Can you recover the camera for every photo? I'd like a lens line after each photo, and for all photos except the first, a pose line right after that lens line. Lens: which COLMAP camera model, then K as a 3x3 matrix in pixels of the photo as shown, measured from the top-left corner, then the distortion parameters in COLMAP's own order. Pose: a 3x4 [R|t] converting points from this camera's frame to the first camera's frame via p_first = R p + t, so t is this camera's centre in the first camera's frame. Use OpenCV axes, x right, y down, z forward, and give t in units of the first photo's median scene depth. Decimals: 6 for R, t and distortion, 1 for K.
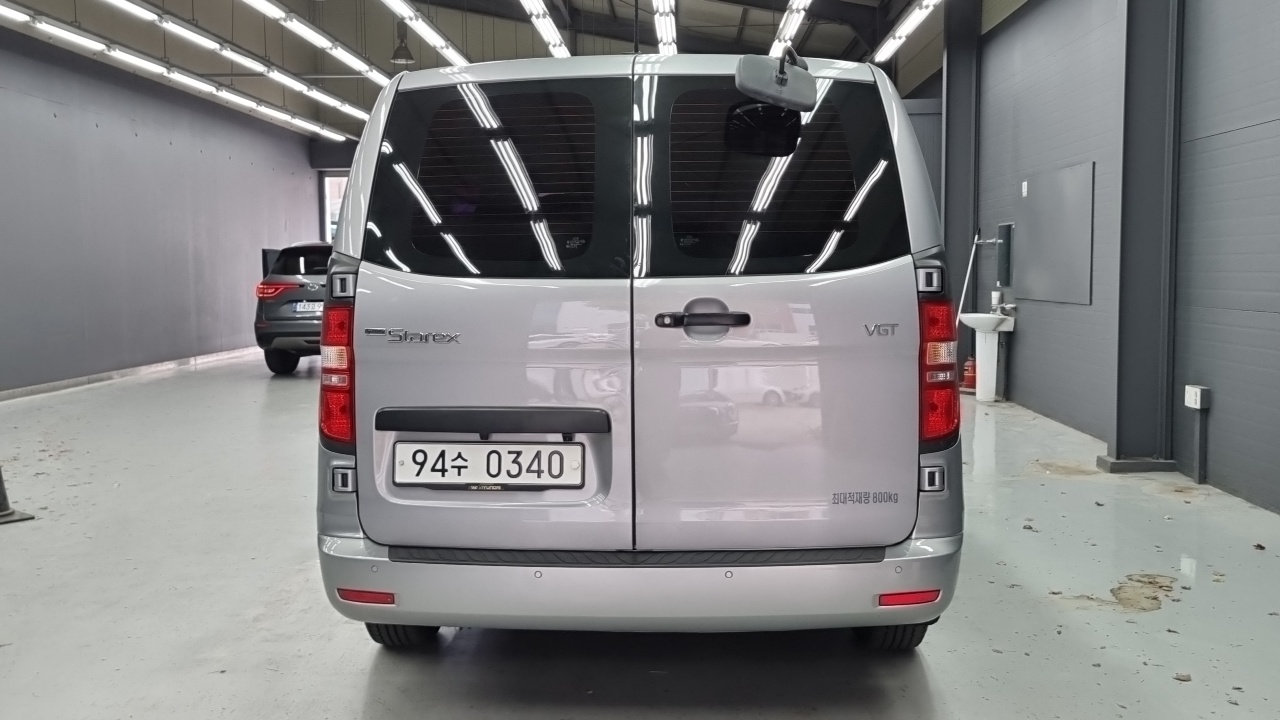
lens RADIAL K [[950.5, 0, 640.0], [0, 950.5, 360.0], [0, 0, 1]] dist [0.004475, 0.003760]
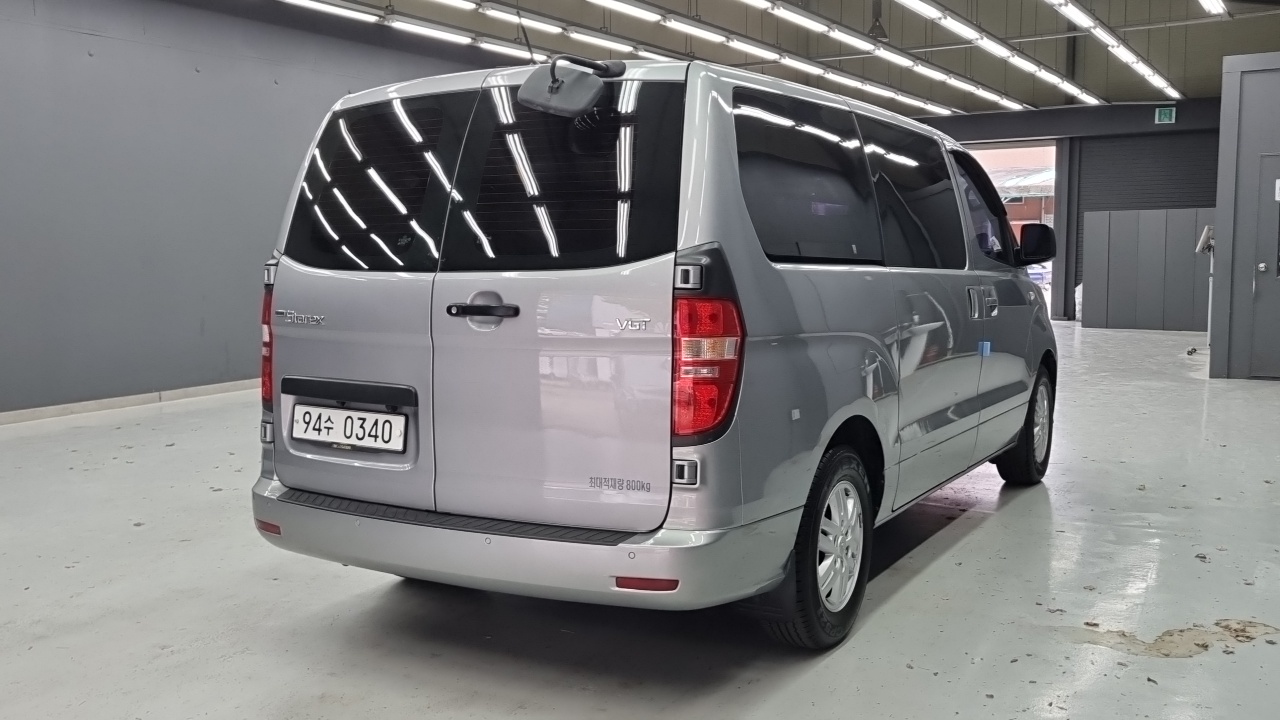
lens RADIAL K [[996.8, 0, 640.0], [0, 996.8, 360.0], [0, 0, 1]] dist [0.003301, 0.007758]
pose [[0.919325, 0.044033, -0.391028, 0.664621], [-0.030628, 0.998712, 0.040455, -0.036340], [0.392305, -0.025214, 0.919489, -0.000396]]
